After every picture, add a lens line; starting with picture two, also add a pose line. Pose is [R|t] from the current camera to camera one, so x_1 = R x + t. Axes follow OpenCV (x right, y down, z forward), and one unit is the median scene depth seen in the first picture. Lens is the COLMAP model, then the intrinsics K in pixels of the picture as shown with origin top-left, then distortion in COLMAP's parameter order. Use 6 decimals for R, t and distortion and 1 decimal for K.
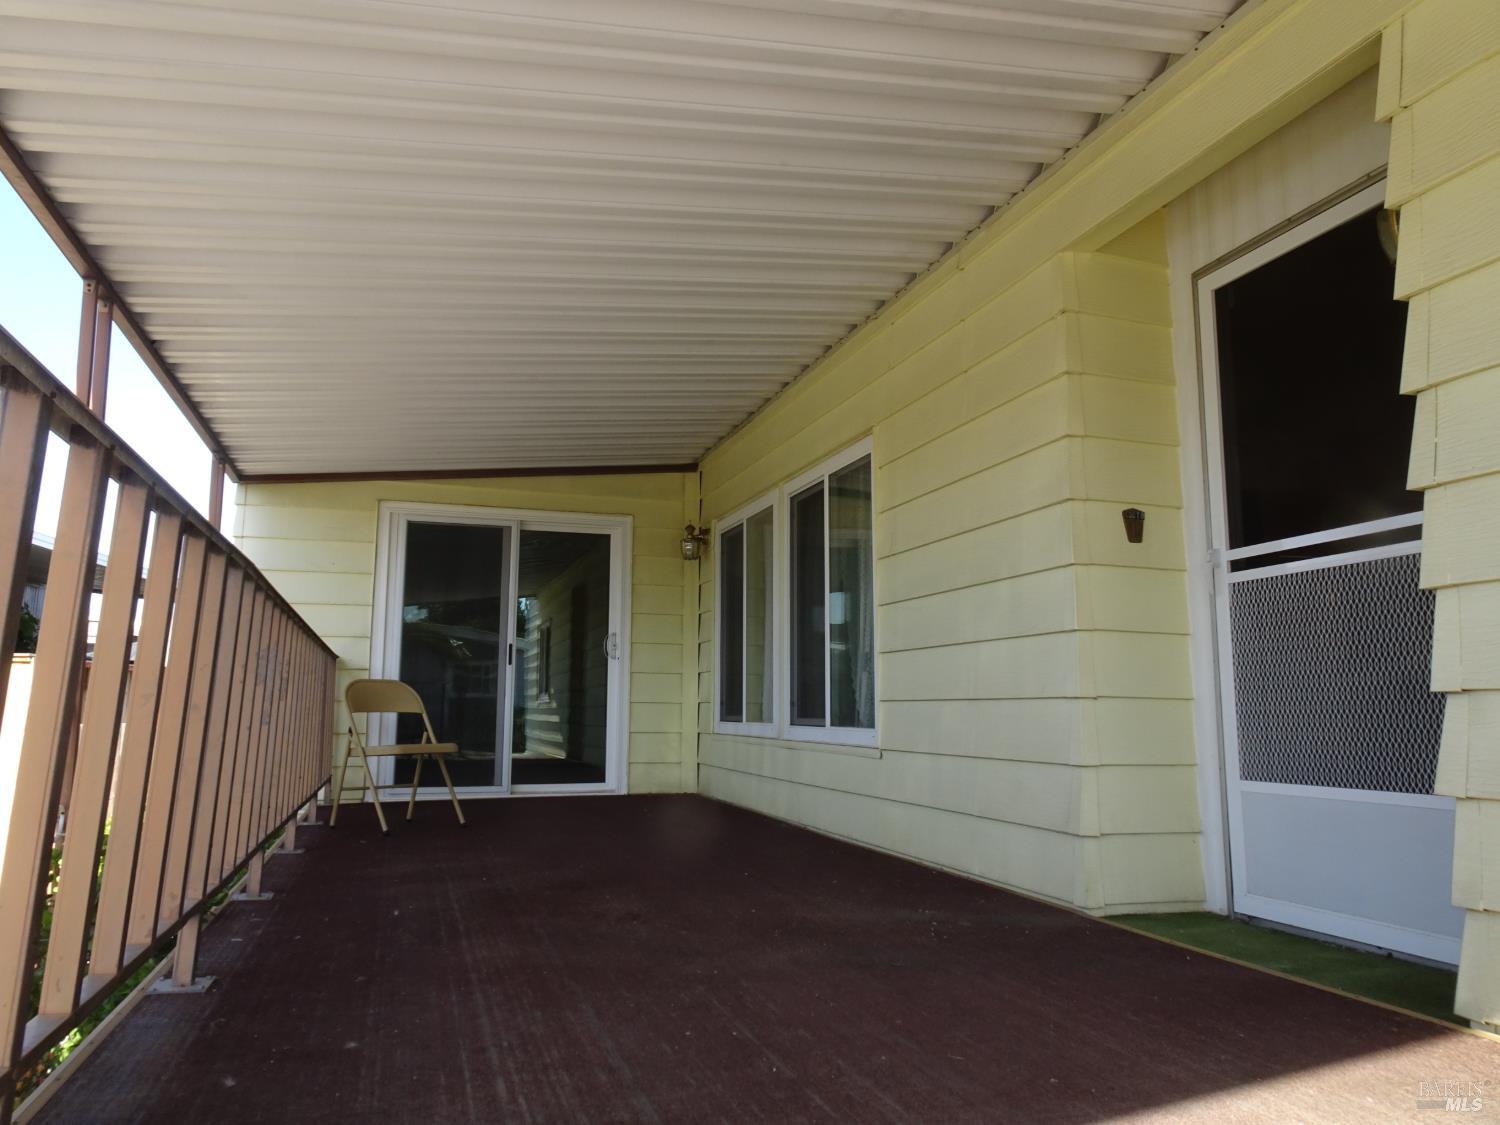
lens RADIAL K [[1061.2, 0, 750.0], [0, 1061.2, 562.5], [0, 0, 1]] dist [0.009744, -0.007447]
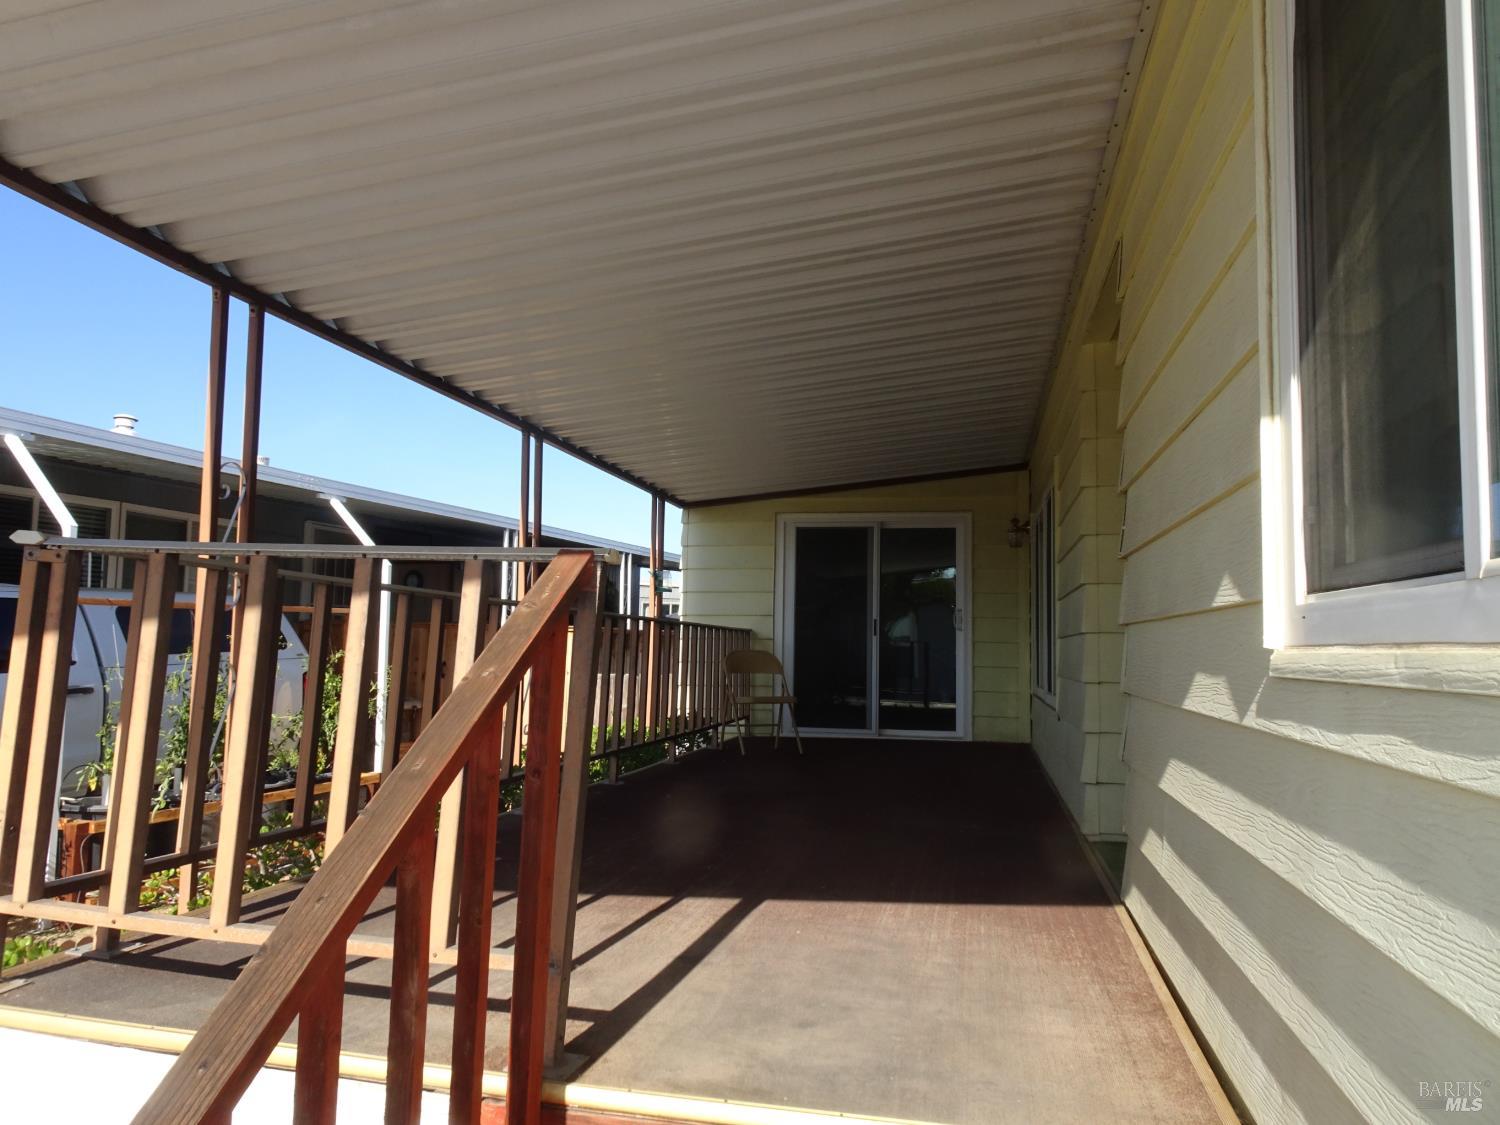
lens RADIAL K [[1070.5, 0, 751.3], [0, 1070.5, 564.5], [0, 0, 1]] dist [0.010864, -0.003702]
pose [[0.864453, -0.026432, -0.502018, 0.359167], [0.052992, 0.997844, 0.038712, -0.056923], [0.499913, -0.060067, 0.863990, -0.221975]]
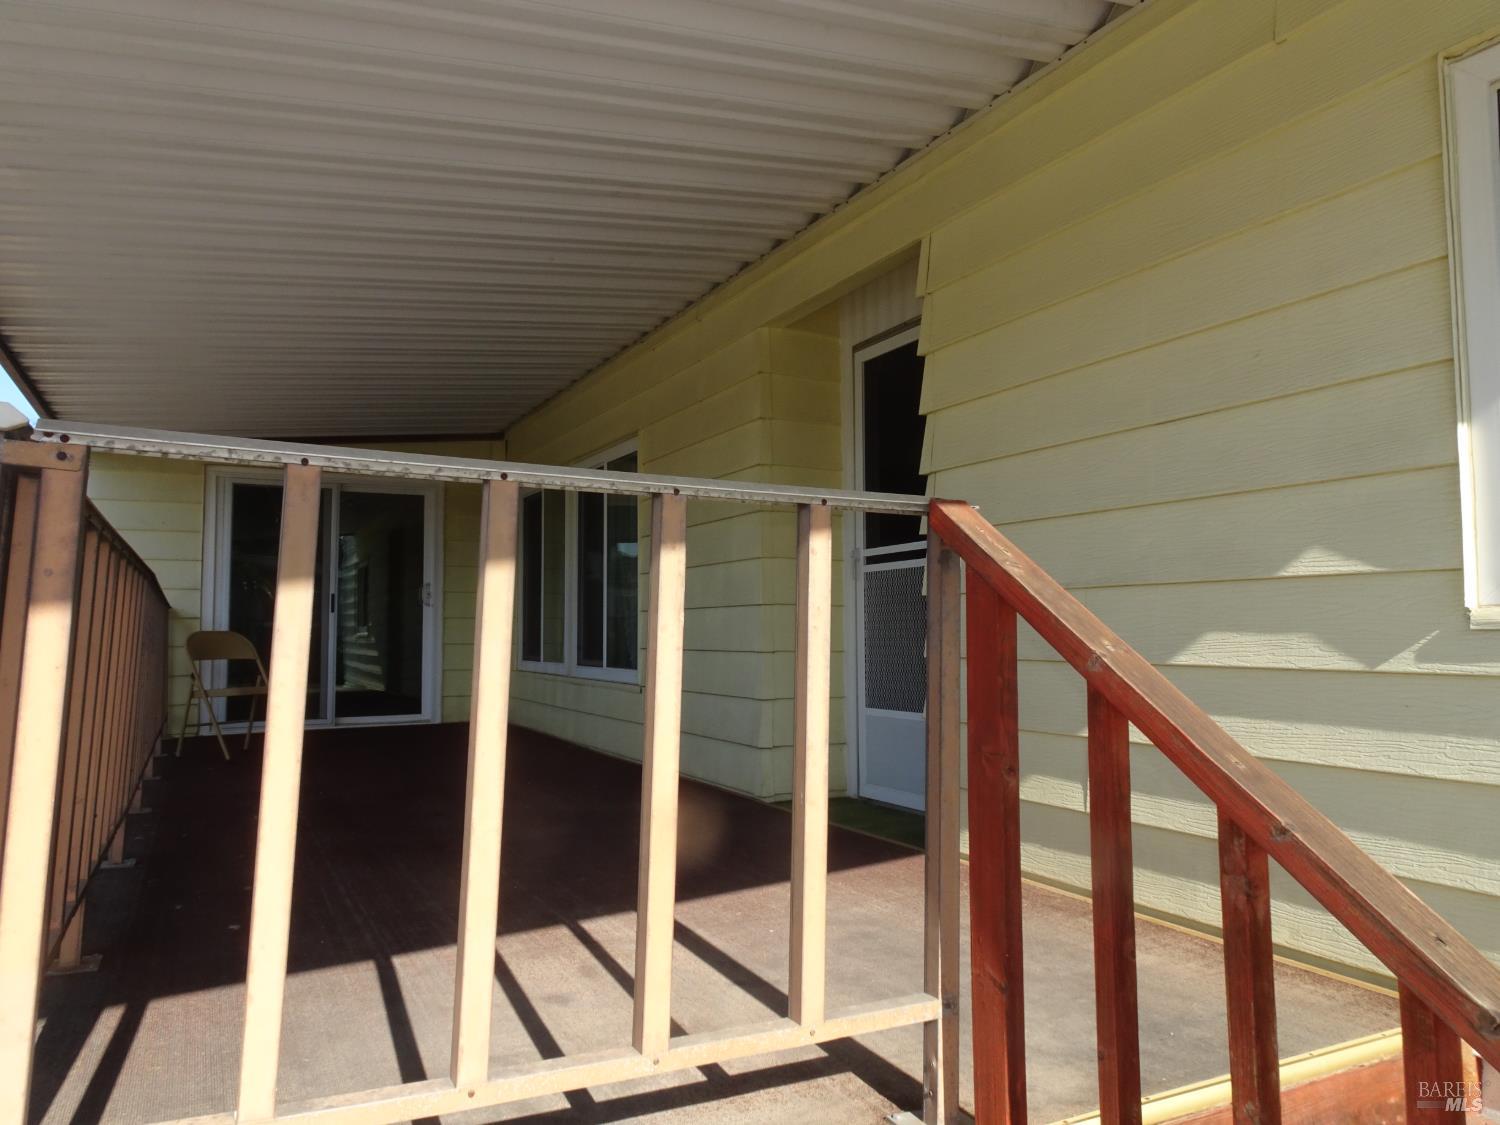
lens RADIAL K [[1067.3, 0, 750.0], [0, 1067.3, 562.5], [0, 0, 1]] dist [0.009282, -0.000236]
pose [[0.987342, 0.001825, 0.158596, 0.038371], [-0.013437, 0.997302, 0.072172, -0.054020], [-0.158036, -0.073389, 0.984702, -0.223302]]
